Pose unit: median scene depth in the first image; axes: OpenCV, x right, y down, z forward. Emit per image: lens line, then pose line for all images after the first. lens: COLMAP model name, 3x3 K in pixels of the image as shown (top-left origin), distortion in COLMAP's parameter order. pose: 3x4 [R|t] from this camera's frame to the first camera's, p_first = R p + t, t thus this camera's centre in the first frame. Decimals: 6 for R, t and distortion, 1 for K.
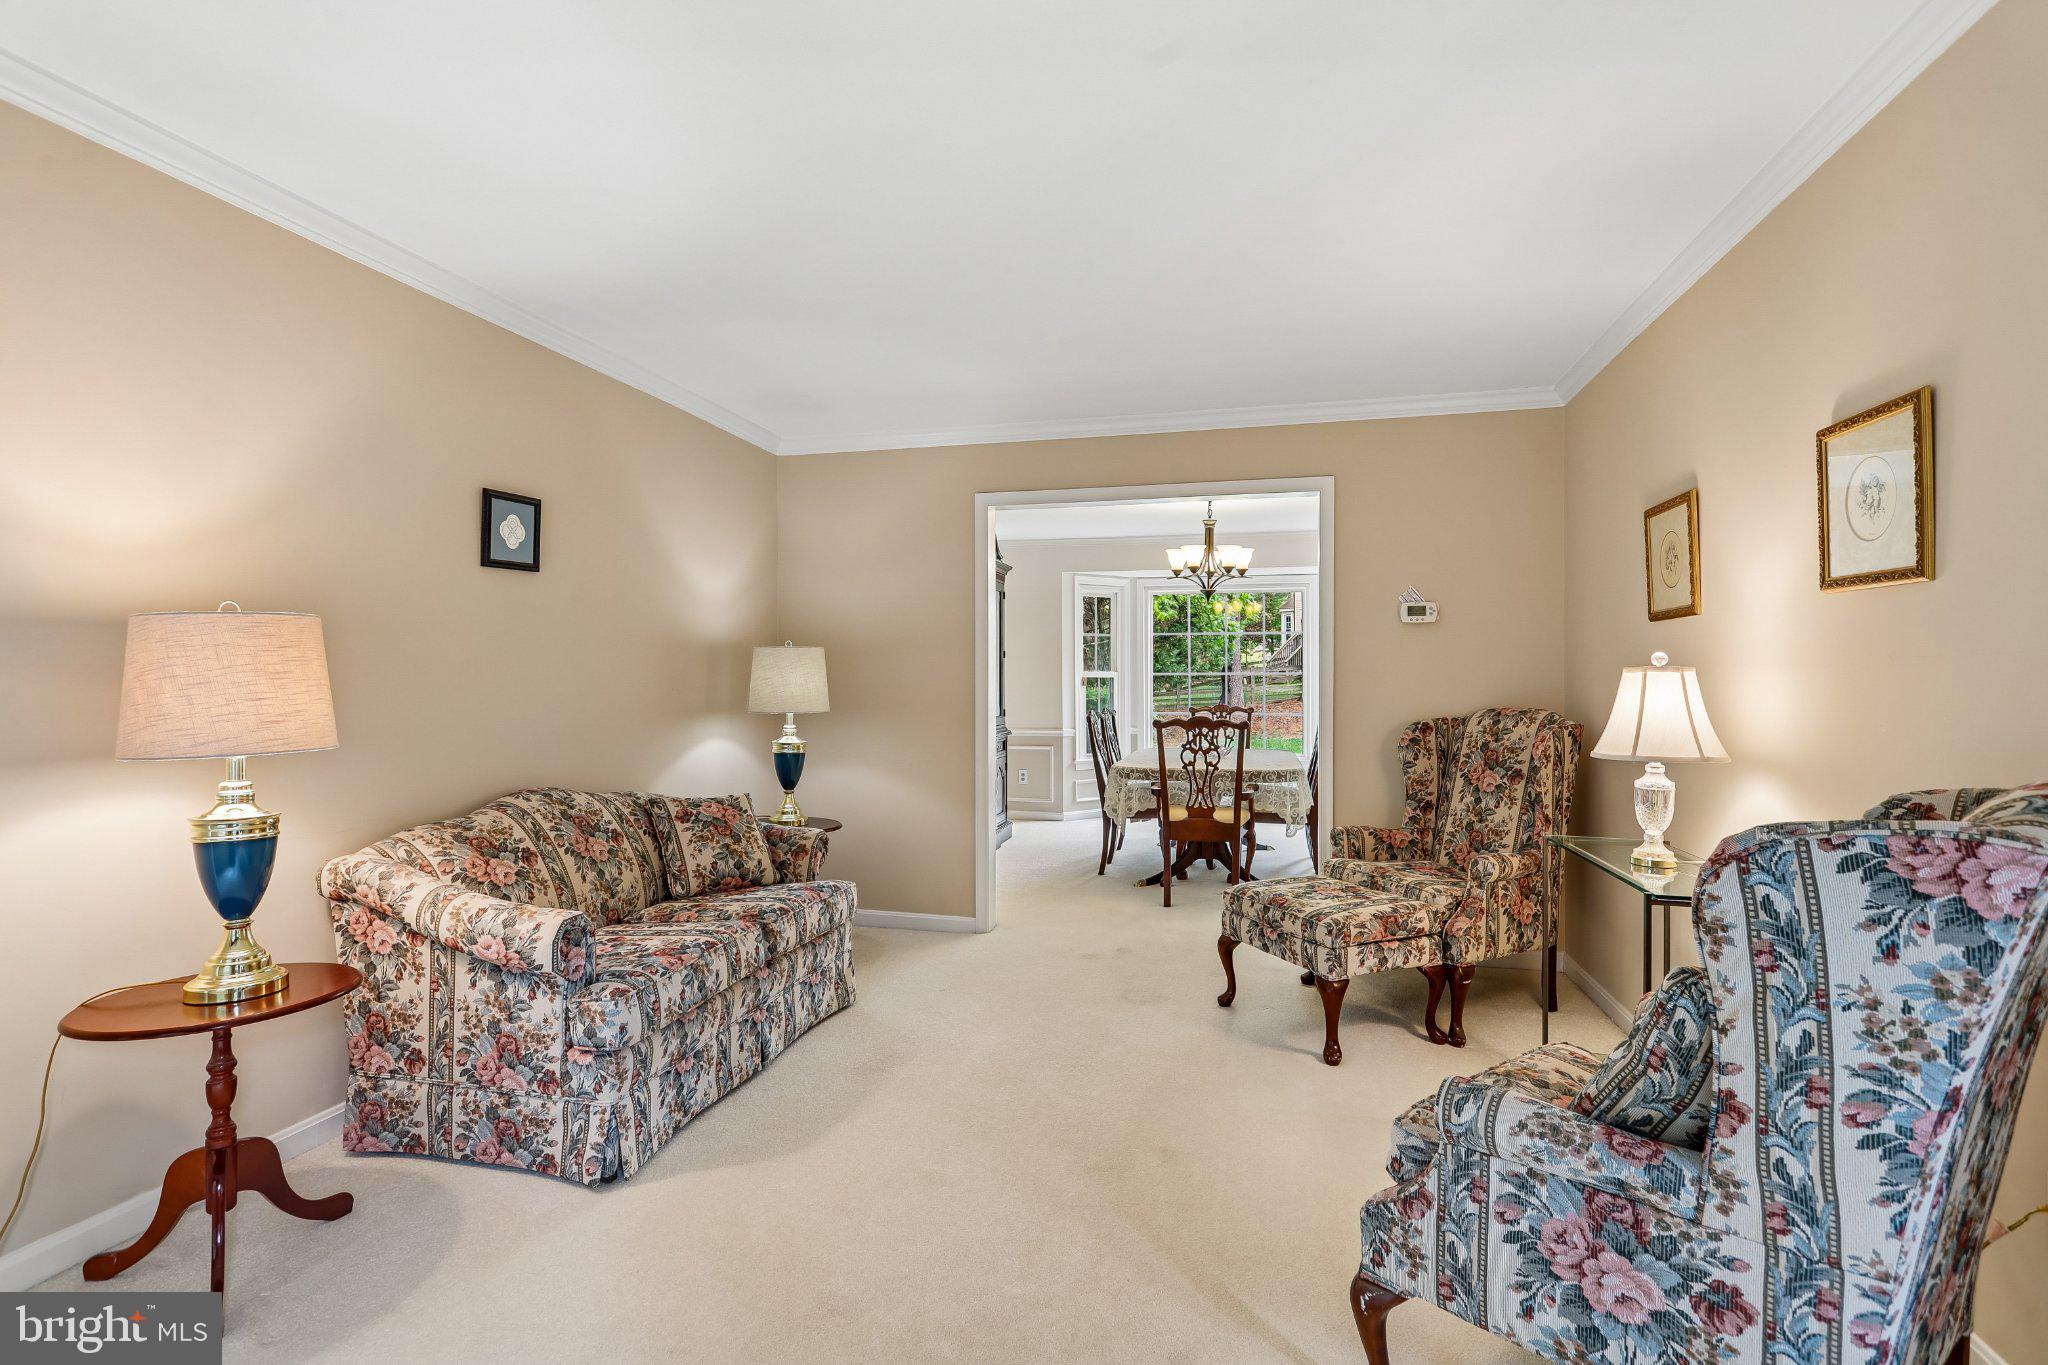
lens RADIAL K [[985.8, 0, 1021.0], [0, 985.8, 676.2], [0, 0, 1]] dist [-0.000071, 0.000914]
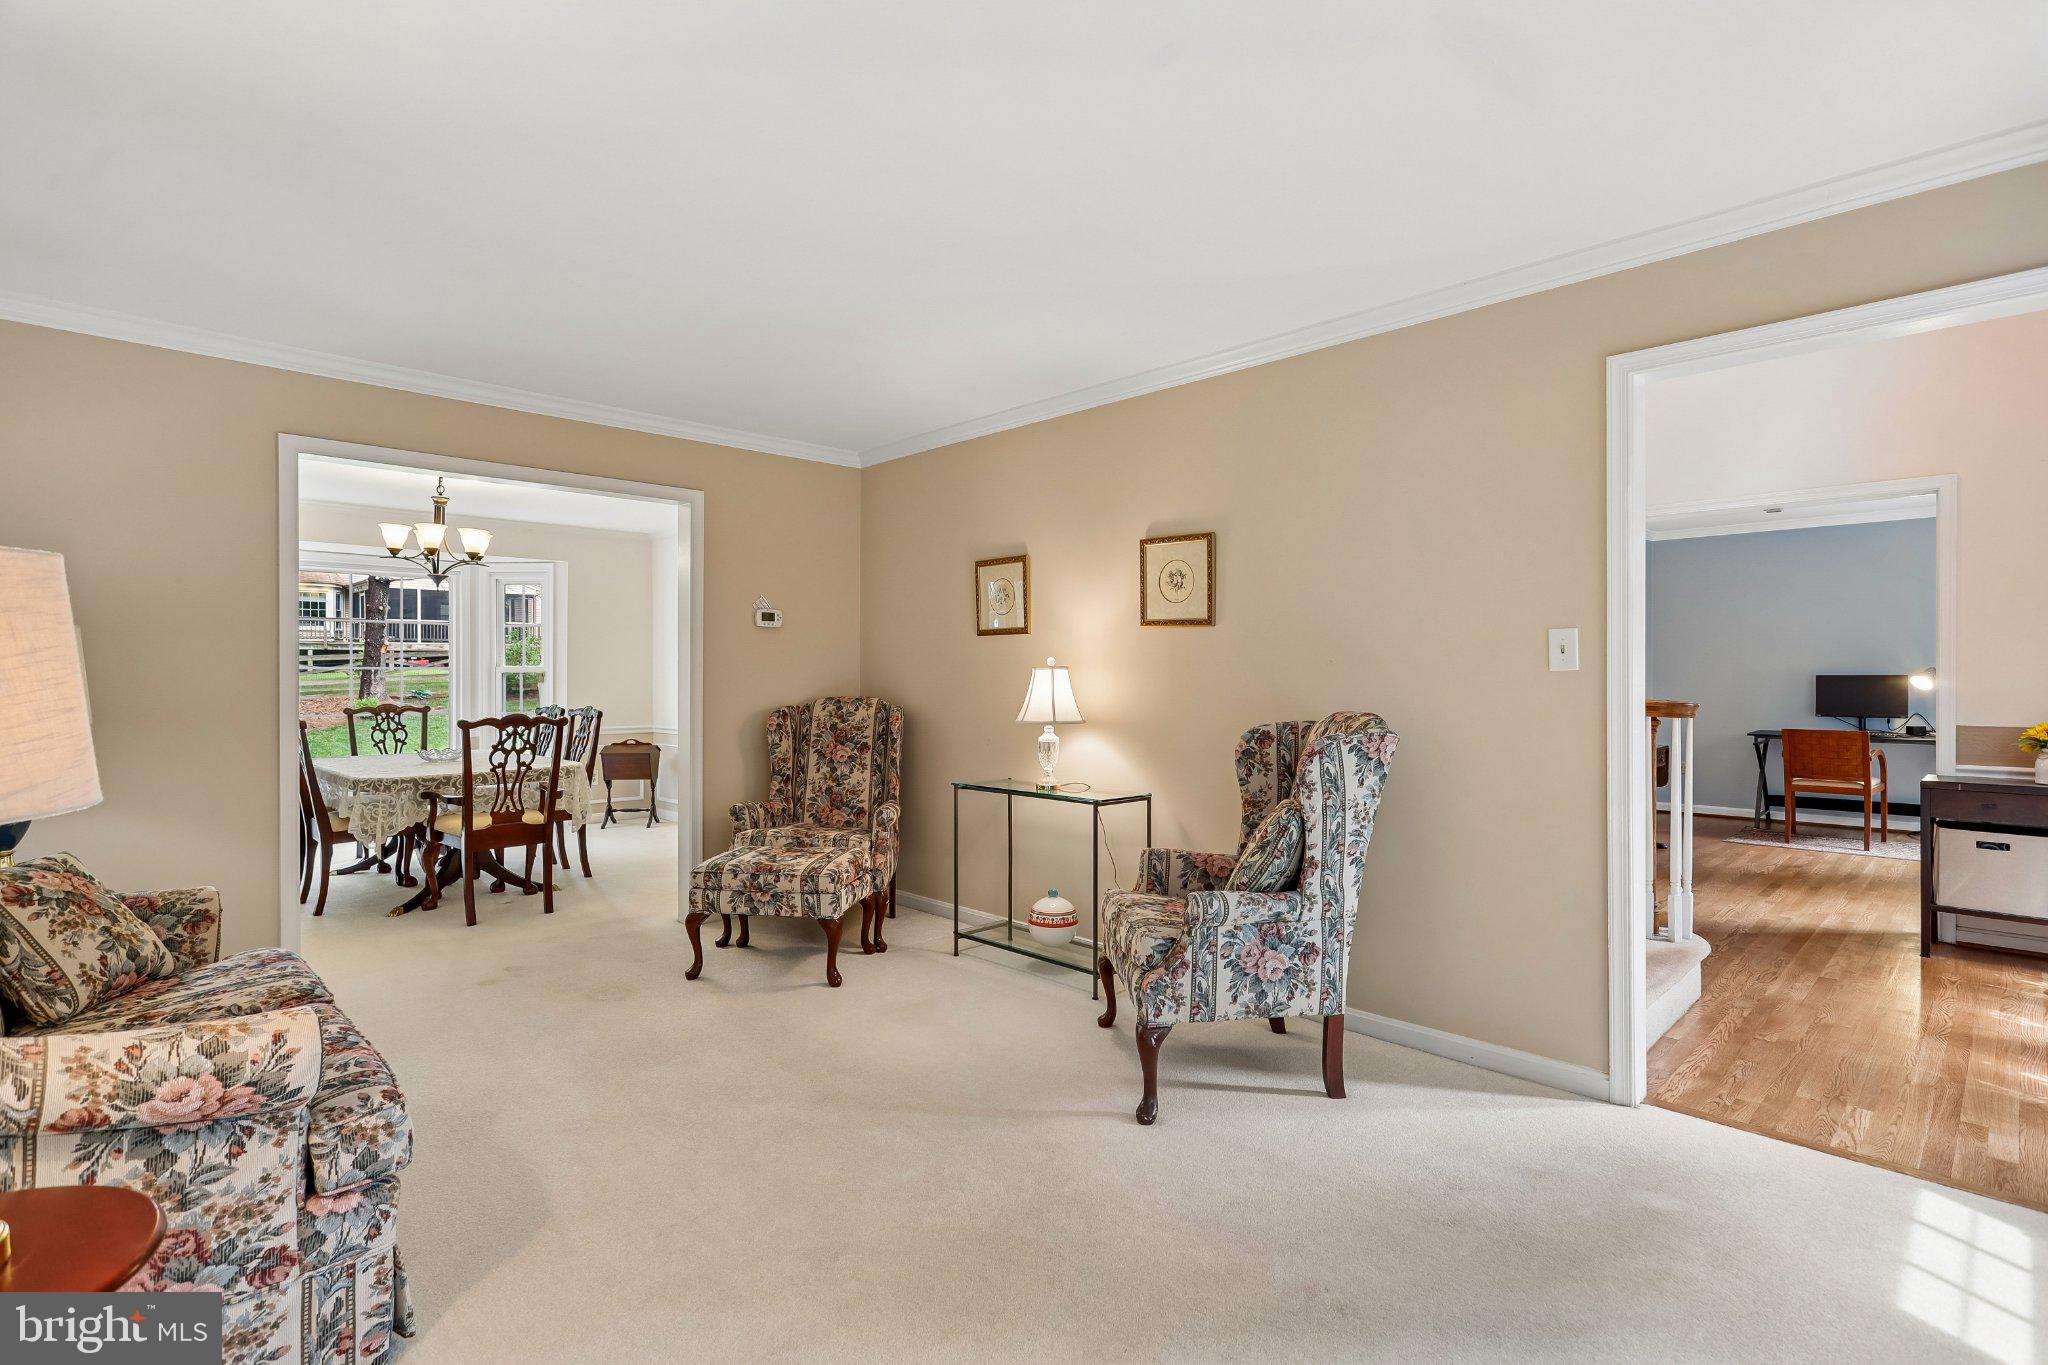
lens RADIAL K [[985.8, 0, 1030.5], [0, 985.8, 673.4], [0, 0, 1]] dist [-0.000071, 0.000914]
pose [[0.515648, 0.000106, 0.856801, -0.797408], [-0.001721, 0.999998, 0.000912, 0.000537], [-0.856799, -0.001945, 0.515647, 0.201358]]
